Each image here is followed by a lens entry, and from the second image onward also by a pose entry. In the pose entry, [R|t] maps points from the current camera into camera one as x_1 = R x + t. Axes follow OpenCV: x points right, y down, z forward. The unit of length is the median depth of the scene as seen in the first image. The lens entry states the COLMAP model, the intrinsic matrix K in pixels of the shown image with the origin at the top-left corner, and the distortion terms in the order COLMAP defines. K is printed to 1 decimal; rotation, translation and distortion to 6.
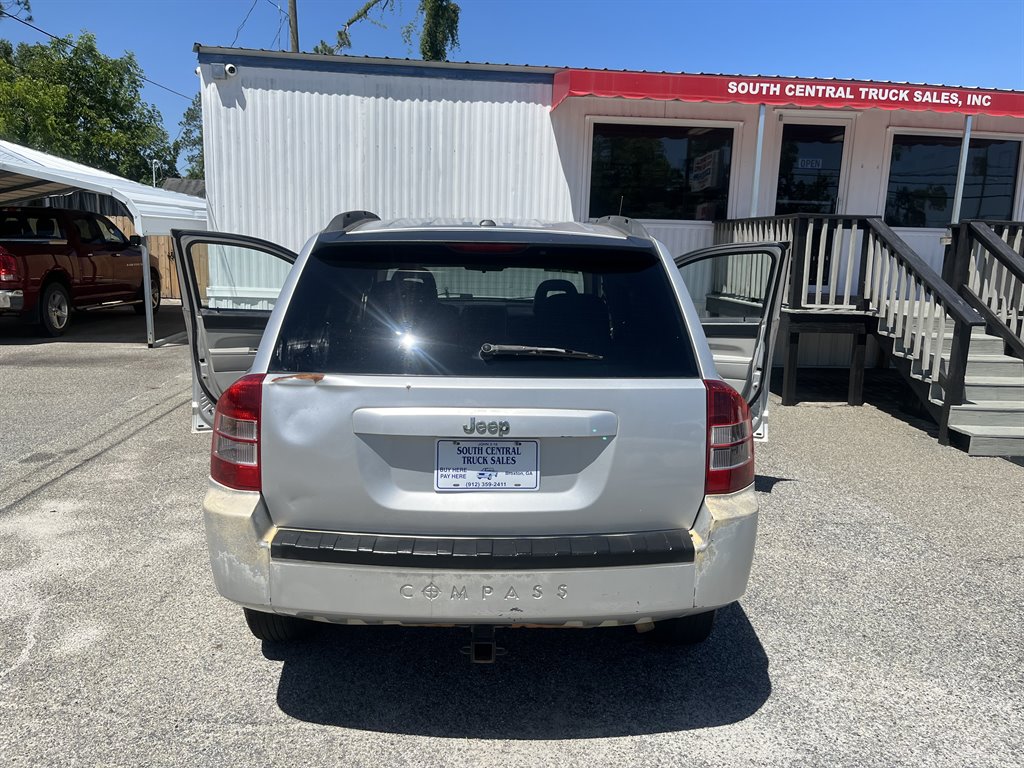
lens RADIAL K [[731.7, 0, 512.8], [0, 731.7, 380.7], [0, 0, 1]] dist [0.088544, -0.078428]
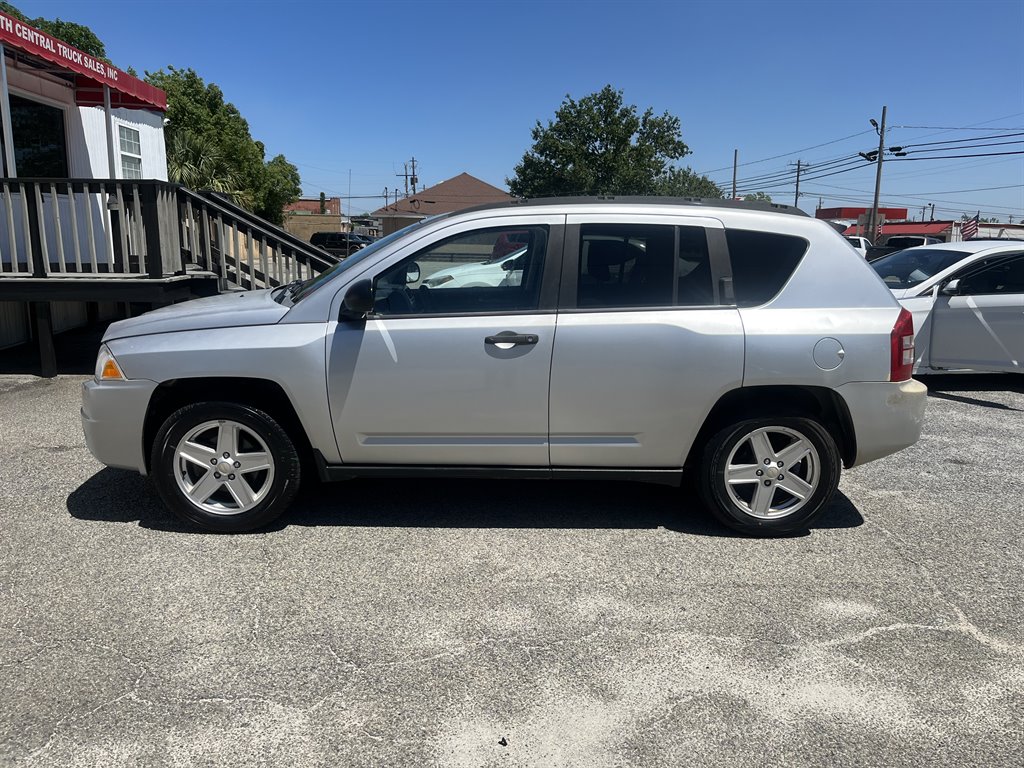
lens RADIAL K [[675.7, 0, 506.3], [0, 675.7, 379.0], [0, 0, 1]] dist [0.071325, -0.060106]
pose [[0.080697, -0.228517, 0.970190, -0.927463], [0.153041, 0.964663, 0.214486, -0.166001], [-0.984920, 0.131171, 0.112817, 0.813716]]
